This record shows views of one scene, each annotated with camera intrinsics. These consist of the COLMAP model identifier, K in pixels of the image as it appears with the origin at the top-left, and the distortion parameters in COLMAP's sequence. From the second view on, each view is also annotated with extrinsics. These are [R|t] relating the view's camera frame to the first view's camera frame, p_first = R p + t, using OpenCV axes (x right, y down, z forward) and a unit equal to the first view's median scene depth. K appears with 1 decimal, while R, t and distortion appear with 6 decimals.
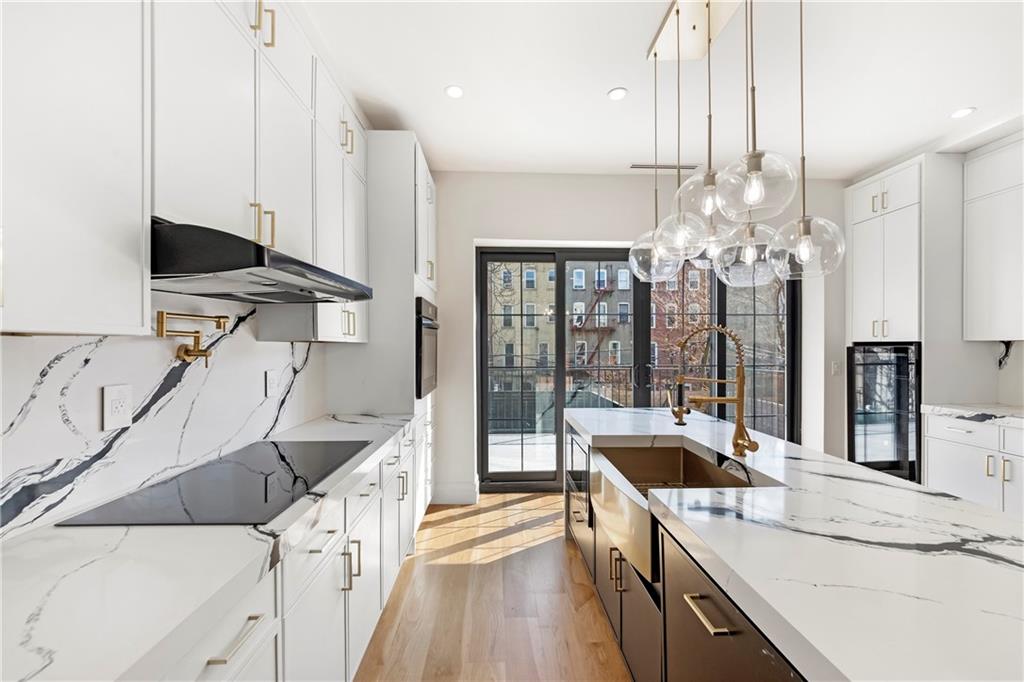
lens RADIAL K [[386.9, 0, 521.7], [0, 386.9, 338.9], [0, 0, 1]] dist [-0.003525, -0.001574]
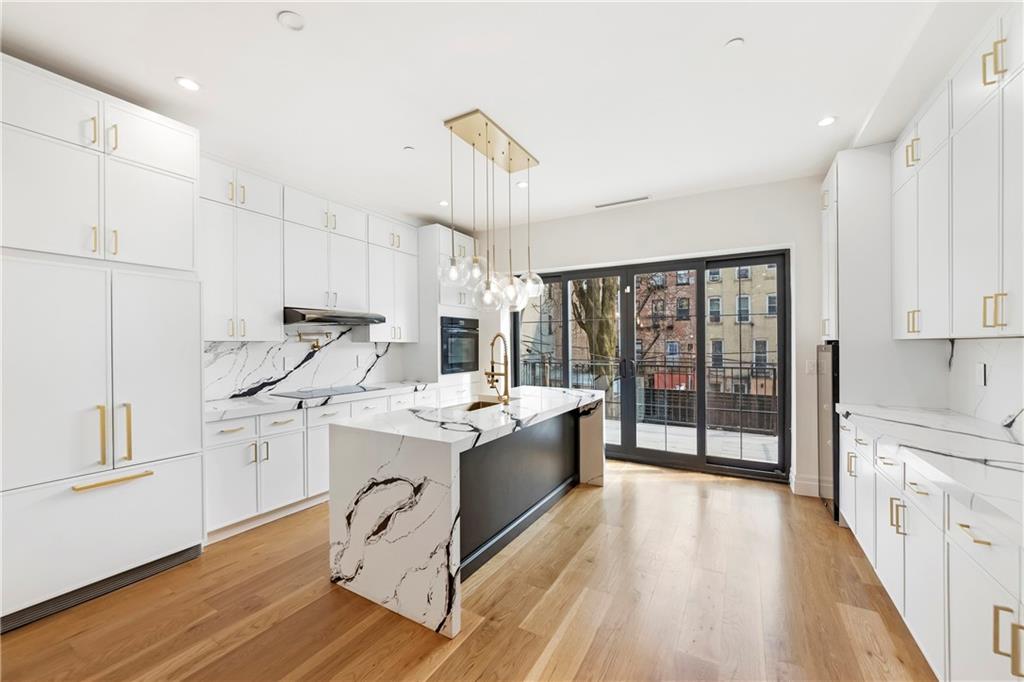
lens RADIAL K [[386.9, 0, 529.2], [0, 386.9, 341.6], [0, 0, 1]] dist [-0.003525, -0.001574]
pose [[0.864275, -0.003265, -0.503009, 1.417326], [0.009681, 0.999902, 0.010144, -0.011488], [0.502926, -0.013637, 0.864222, -0.471748]]
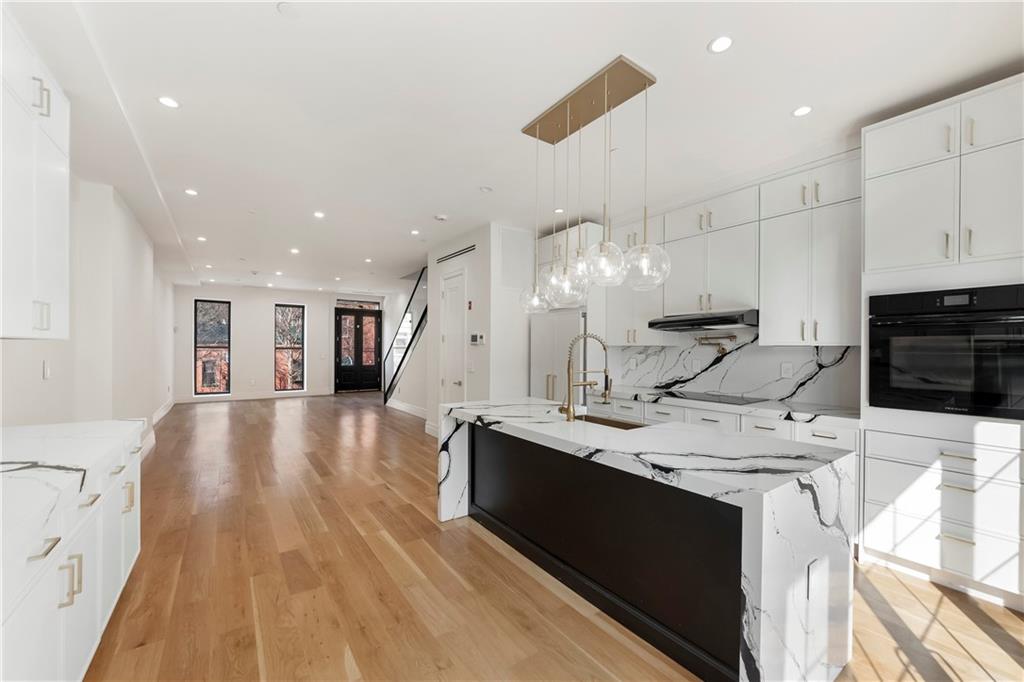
lens RADIAL K [[428.5, 0, 520.1], [0, 428.5, 346.4], [0, 0, 1]] dist [-0.002894, 0.003489]
pose [[-0.831203, -0.001488, -0.555967, 1.497167], [0.010703, 0.999768, -0.018678, 0.034304], [0.555866, -0.021476, -0.830995, 2.074268]]
